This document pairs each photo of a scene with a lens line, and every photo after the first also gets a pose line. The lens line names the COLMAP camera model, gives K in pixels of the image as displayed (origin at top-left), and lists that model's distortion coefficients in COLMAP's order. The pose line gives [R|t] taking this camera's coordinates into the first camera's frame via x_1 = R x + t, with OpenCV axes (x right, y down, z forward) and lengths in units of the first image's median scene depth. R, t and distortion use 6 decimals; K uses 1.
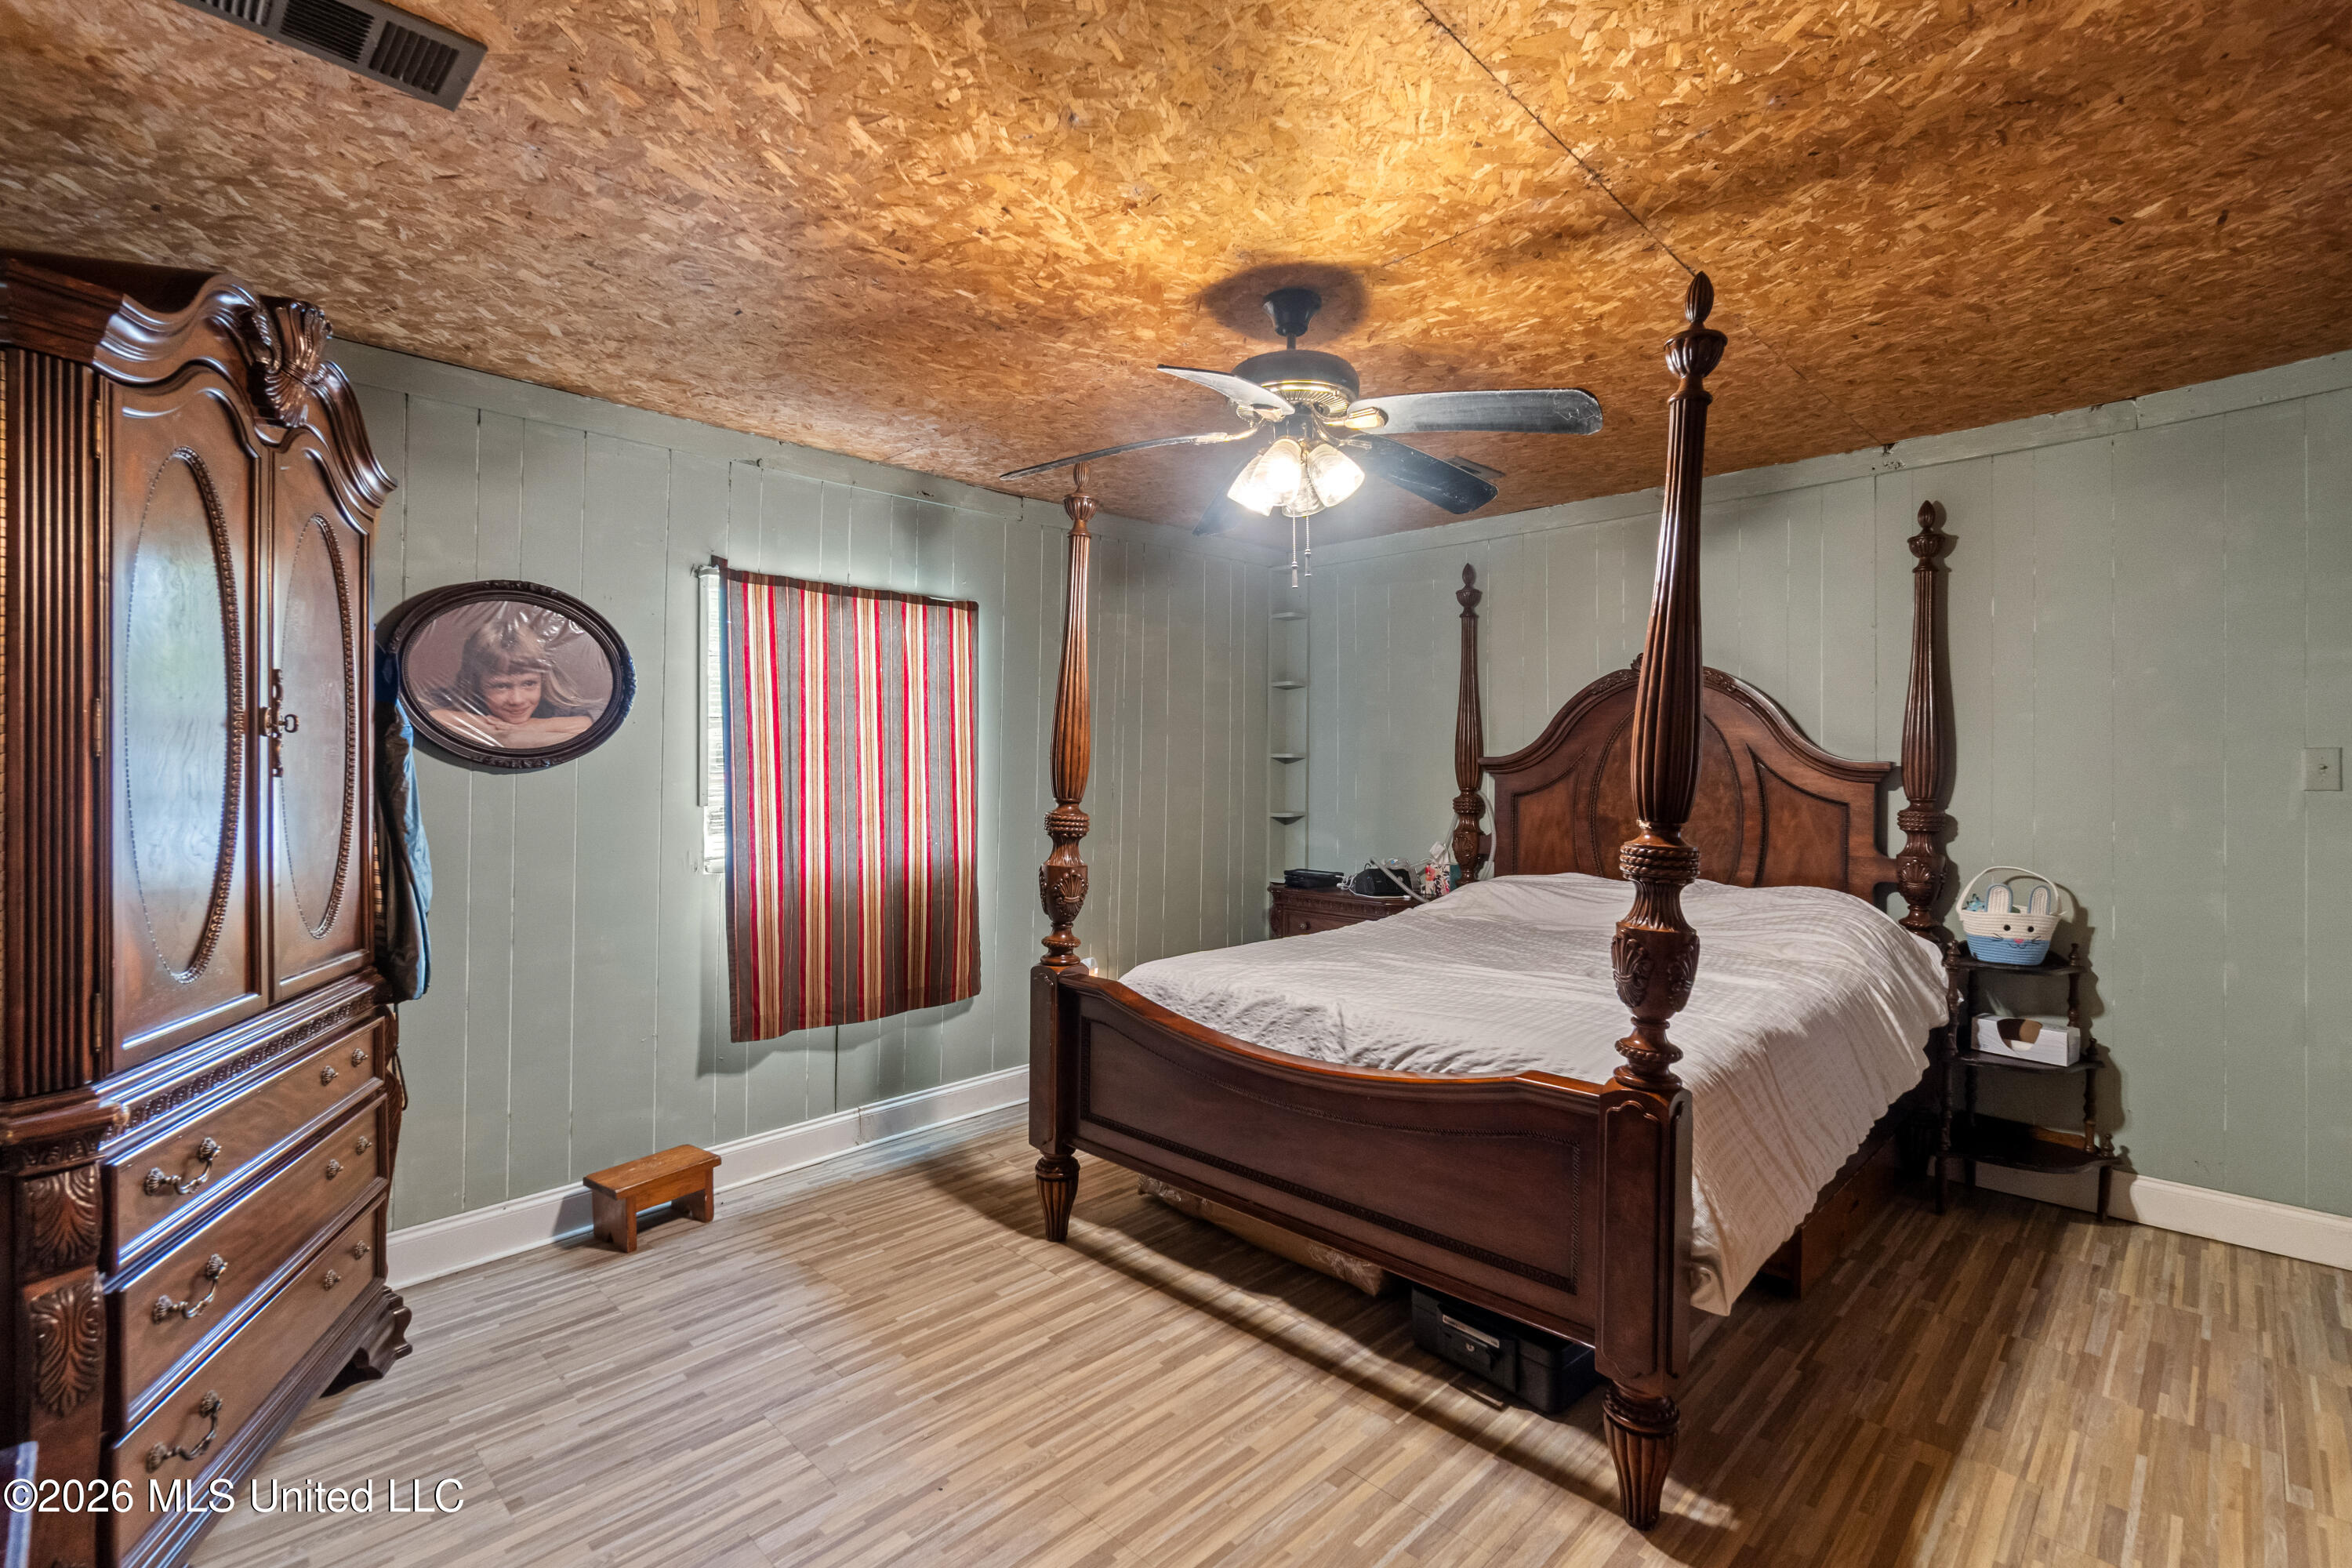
lens RADIAL K [[1040.0, 0, 1177.7], [0, 1040.0, 778.8], [0, 0, 1]] dist [0.004433, 0.000206]
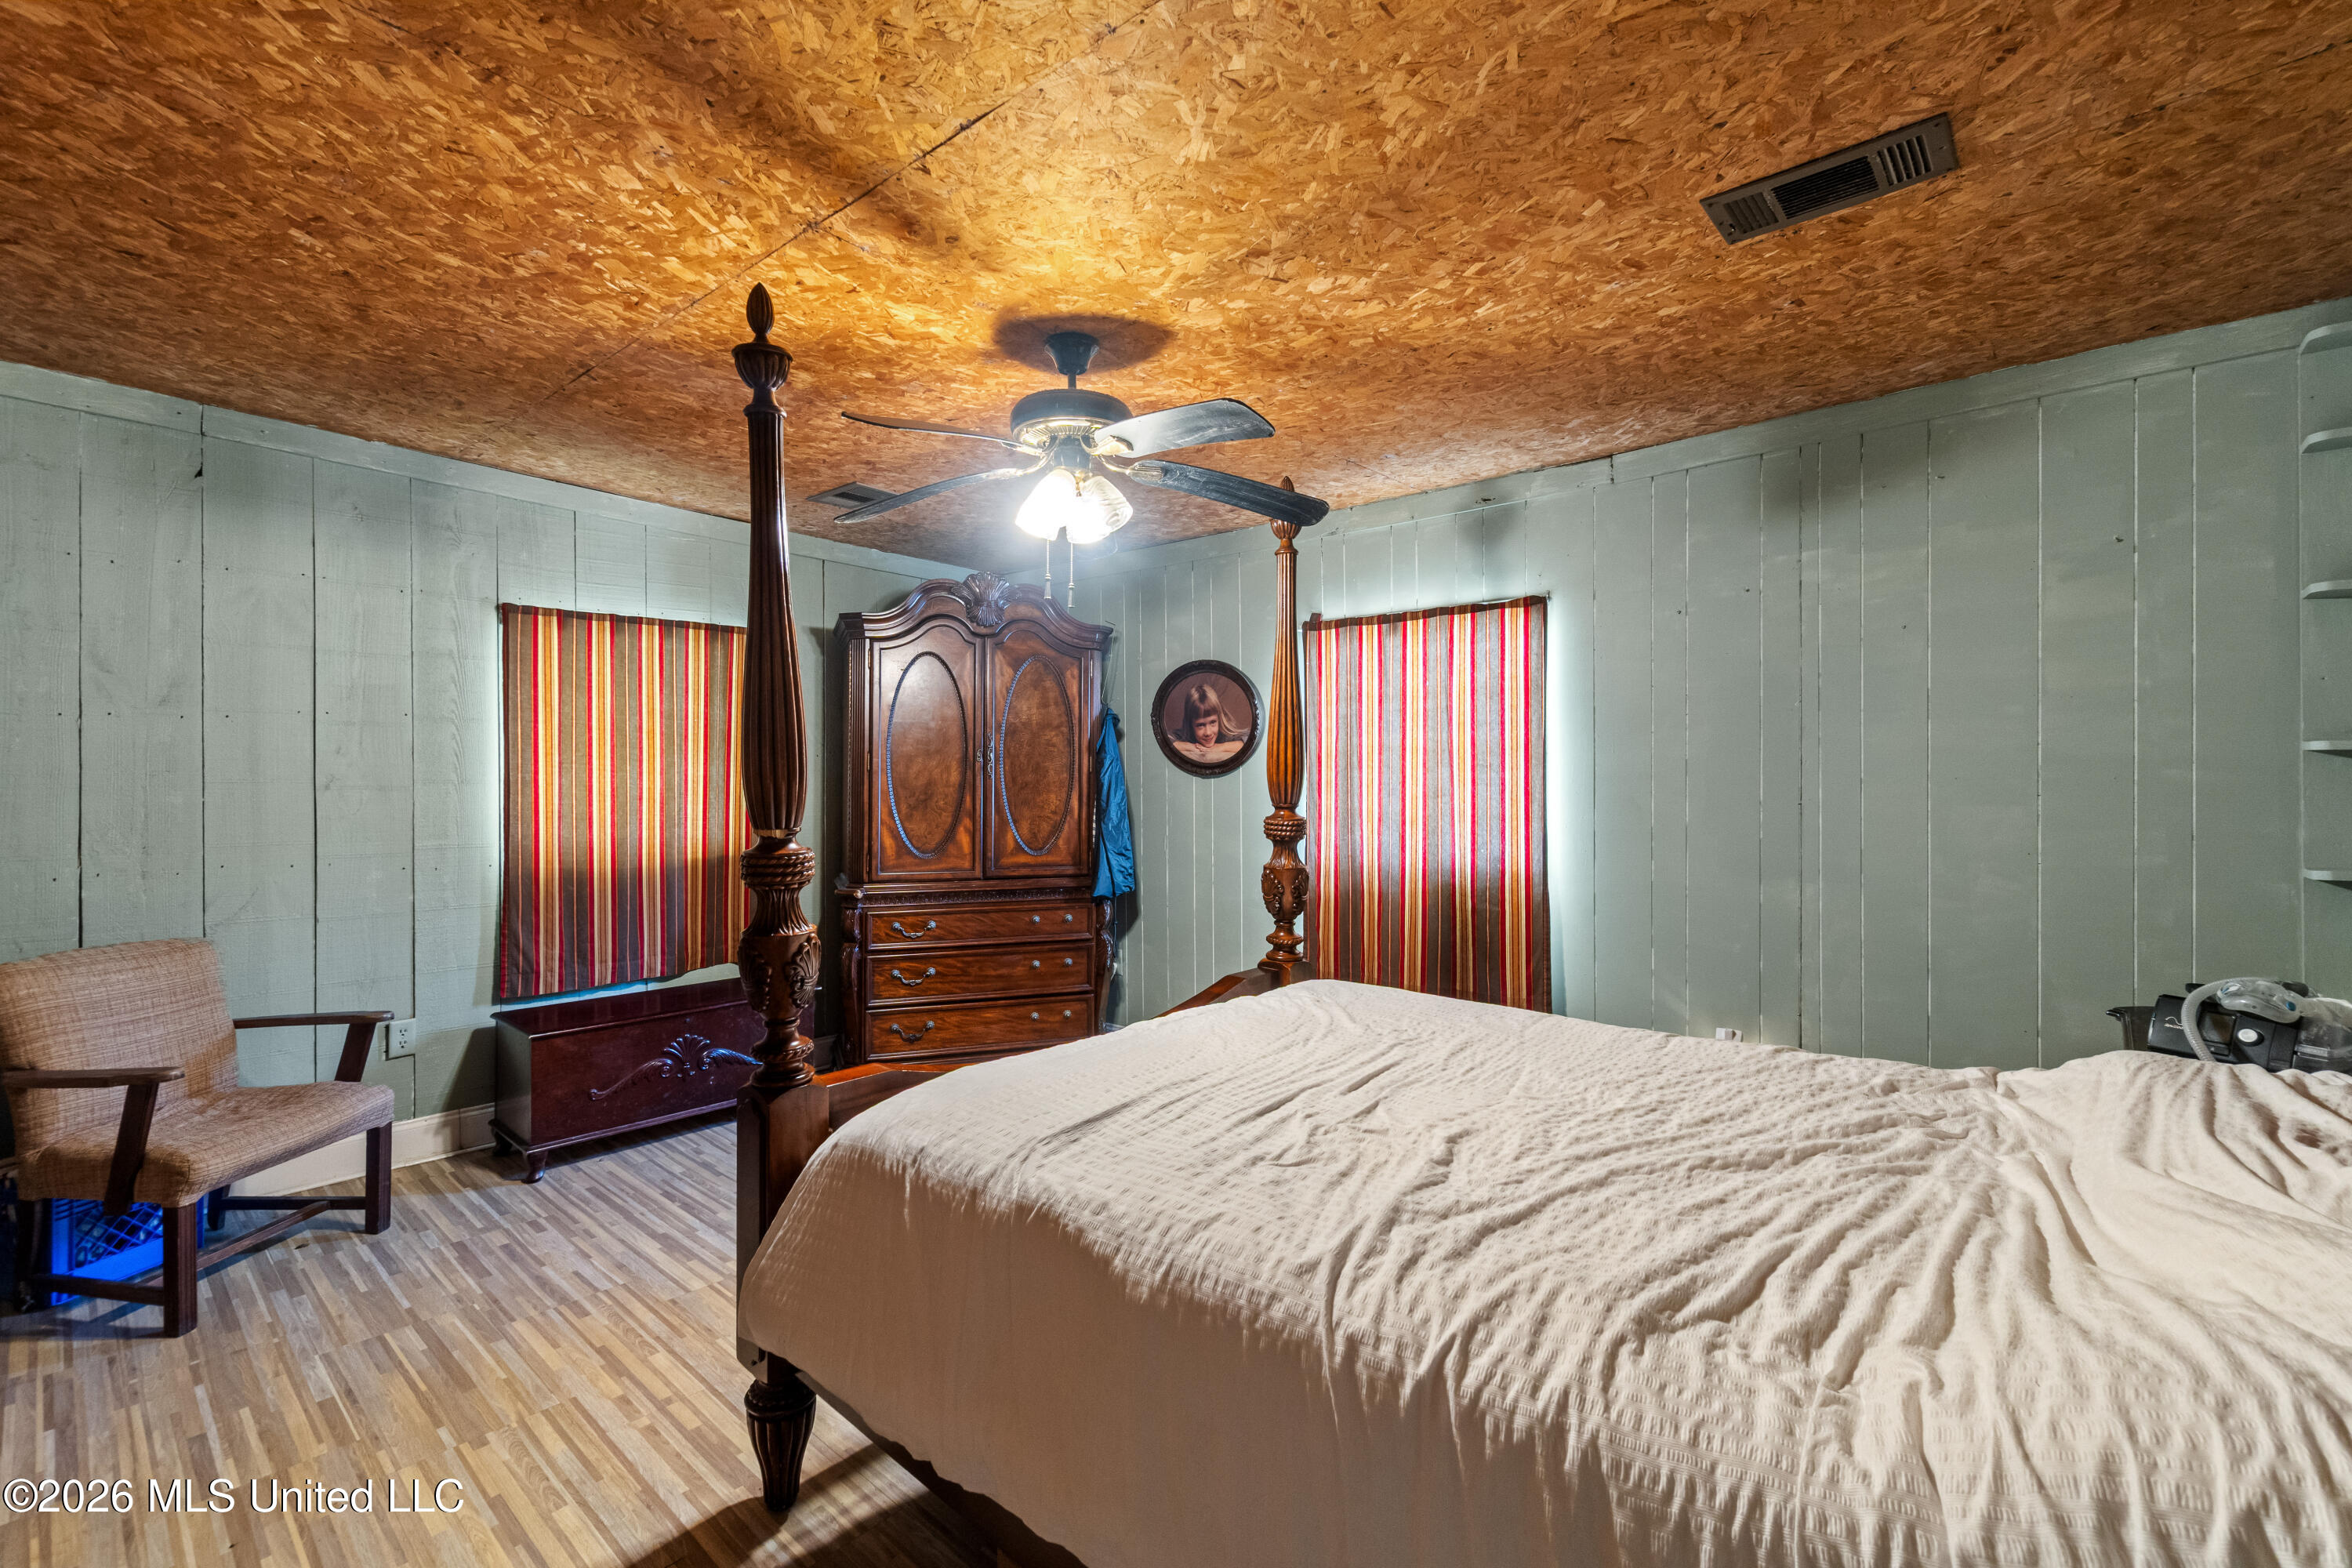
lens RADIAL K [[1040.0, 0, 1178.0], [0, 1040.0, 774.8], [0, 0, 1]] dist [0.004433, 0.000206]
pose [[0.055767, 0.001997, -0.998442, 0.941474], [-0.008633, 0.999962, 0.001518, -0.012299], [0.998406, 0.008535, 0.055782, 0.833779]]
